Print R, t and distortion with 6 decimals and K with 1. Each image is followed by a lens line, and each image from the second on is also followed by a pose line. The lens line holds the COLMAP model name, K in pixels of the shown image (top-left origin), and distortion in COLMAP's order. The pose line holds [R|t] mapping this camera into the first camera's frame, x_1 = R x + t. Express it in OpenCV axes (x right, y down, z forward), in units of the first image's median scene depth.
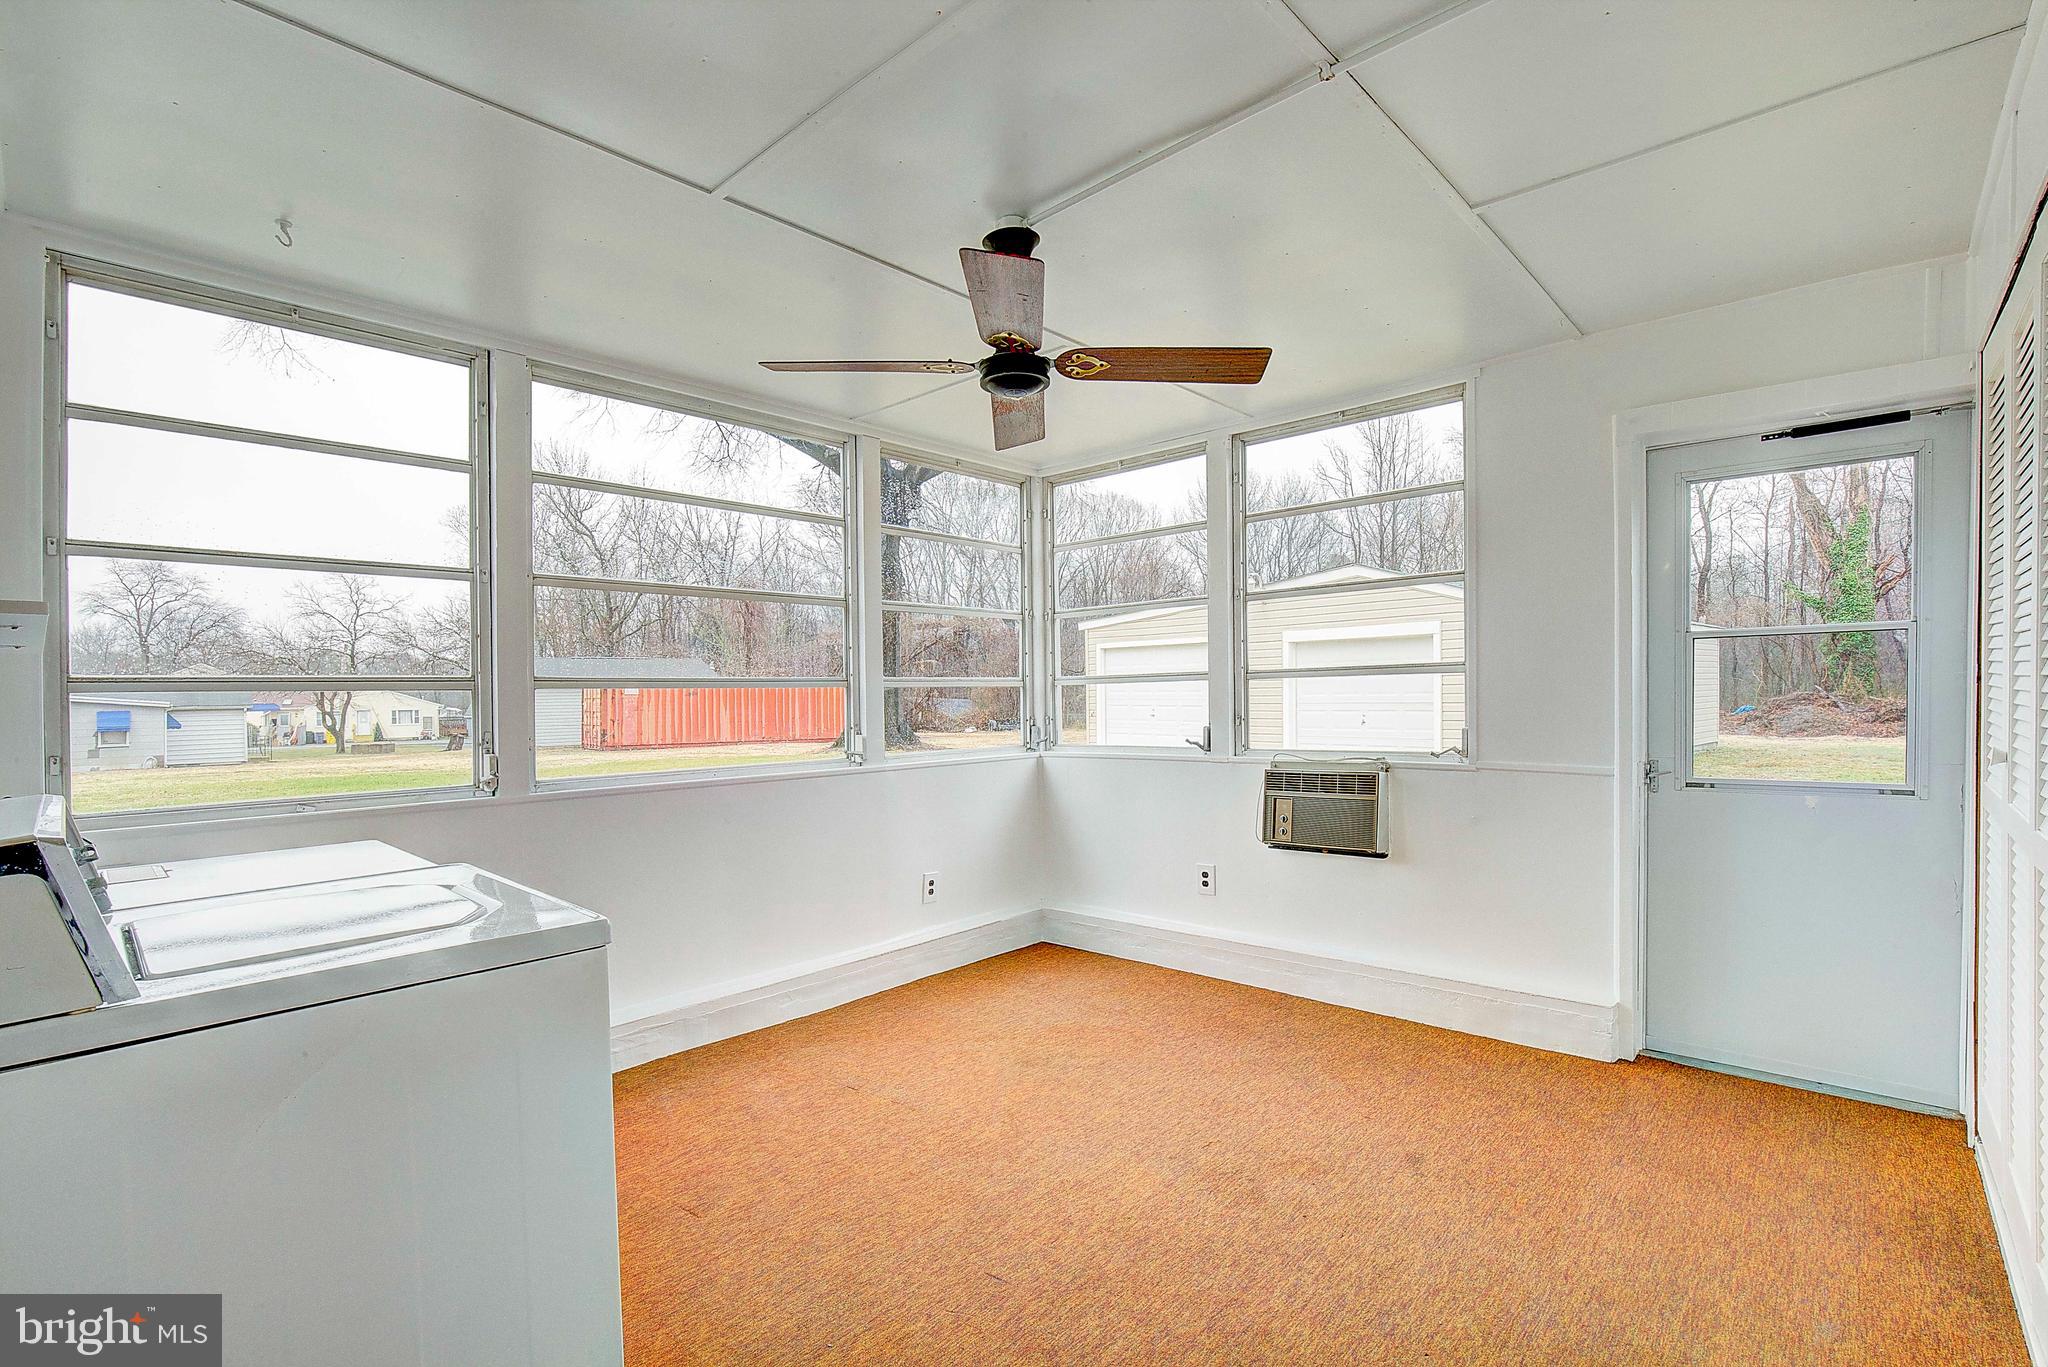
lens RADIAL K [[983.7, 0, 1036.9], [0, 983.7, 688.1], [0, 0, 1]] dist [-0.016030, 0.000684]
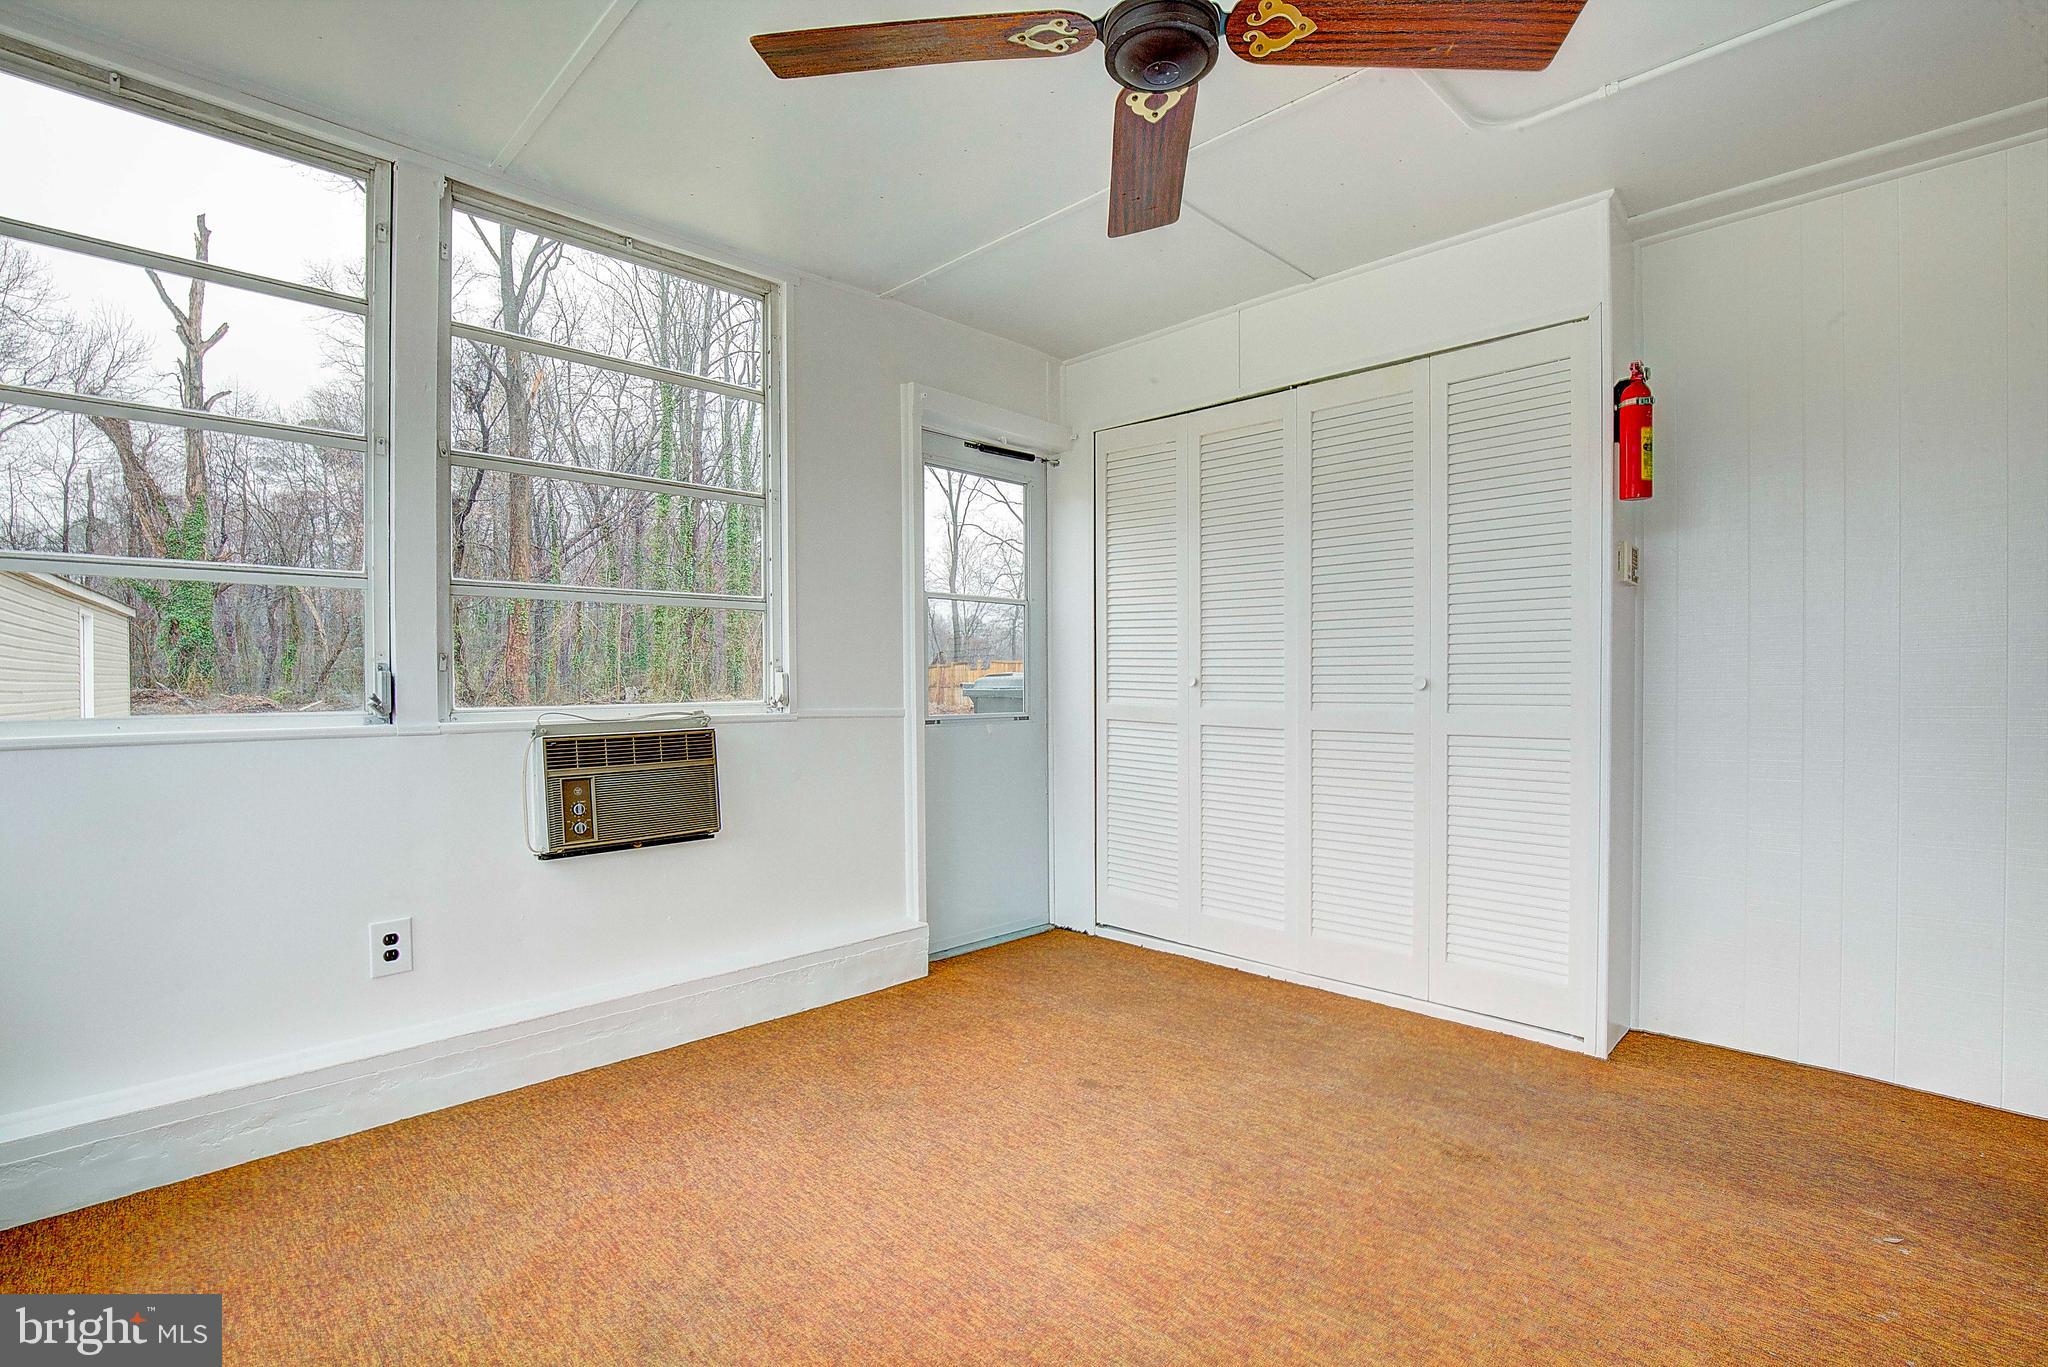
lens RADIAL K [[983.7, 0, 1036.9], [0, 983.7, 688.1], [0, 0, 1]] dist [-0.016030, 0.000684]
pose [[0.019942, 0.011917, 0.999730, -0.419998], [-0.000567, 0.999929, -0.011908, 0.060471], [-0.999801, -0.000330, 0.019947, 0.697749]]
